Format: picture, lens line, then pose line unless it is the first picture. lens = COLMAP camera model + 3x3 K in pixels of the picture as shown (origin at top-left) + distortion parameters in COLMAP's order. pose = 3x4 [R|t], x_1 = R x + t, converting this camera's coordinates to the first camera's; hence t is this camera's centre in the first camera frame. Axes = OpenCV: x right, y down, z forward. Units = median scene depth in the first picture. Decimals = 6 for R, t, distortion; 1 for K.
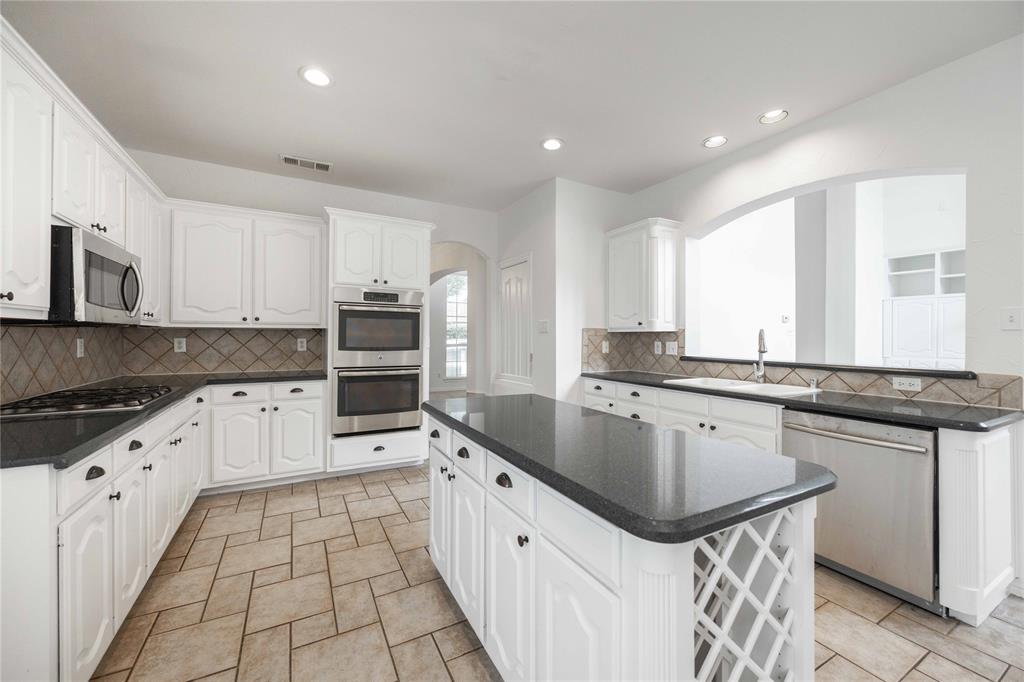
lens RADIAL K [[394.5, 0, 491.8], [0, 394.5, 334.5], [0, 0, 1]] dist [0.001696, 0.000126]
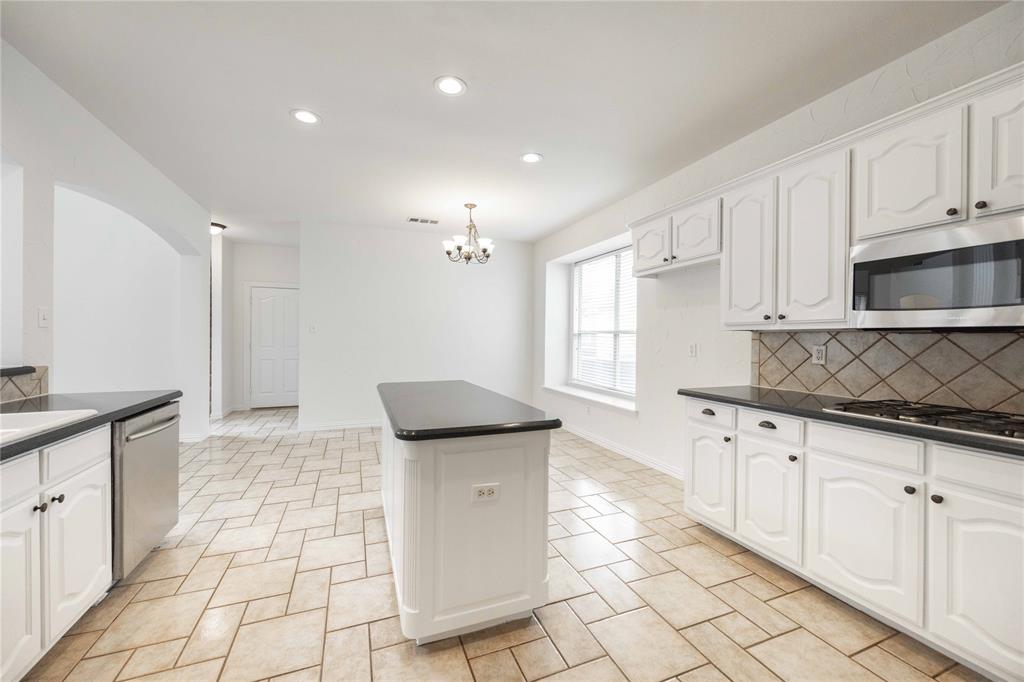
lens RADIAL K [[394.5, 0, 516.6], [0, 394.5, 338.8], [0, 0, 1]] dist [0.001696, 0.000126]
pose [[-0.996015, -0.010226, 0.088601, -0.105455], [-0.010050, 0.999947, 0.002430, 0.002802], [-0.088621, 0.001530, -0.996064, 1.140941]]
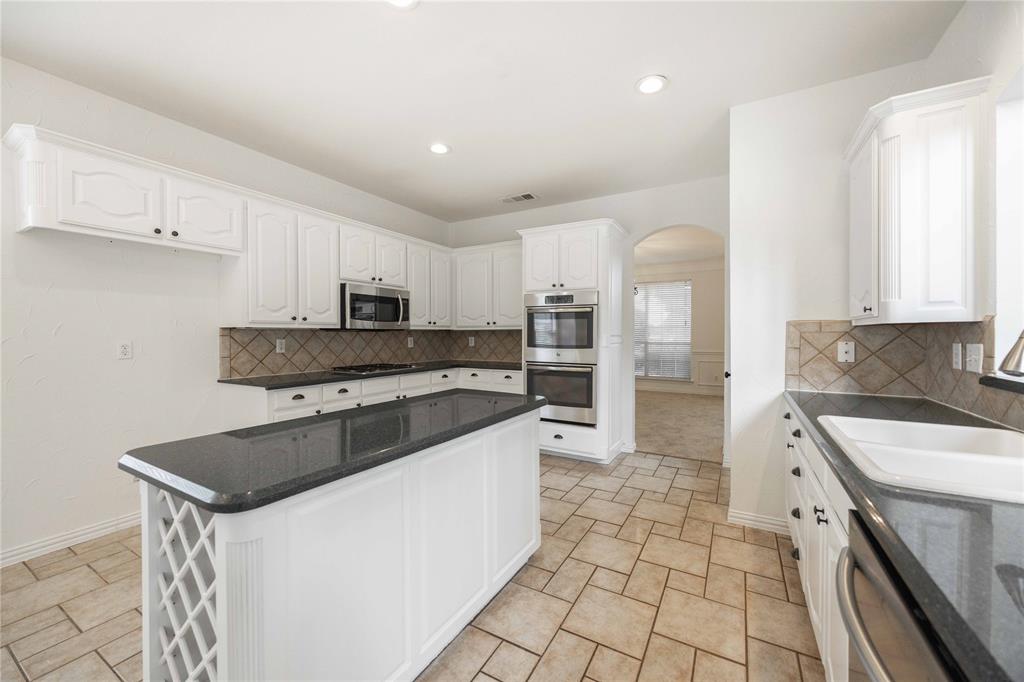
lens RADIAL K [[394.5, 0, 511.8], [0, 394.5, 340.1], [0, 0, 1]] dist [0.001696, 0.000126]
pose [[0.535108, 0.005175, -0.844768, 0.587344], [0.006145, 0.999931, 0.010018, 0.006582], [0.844761, -0.010552, 0.535039, 0.306751]]
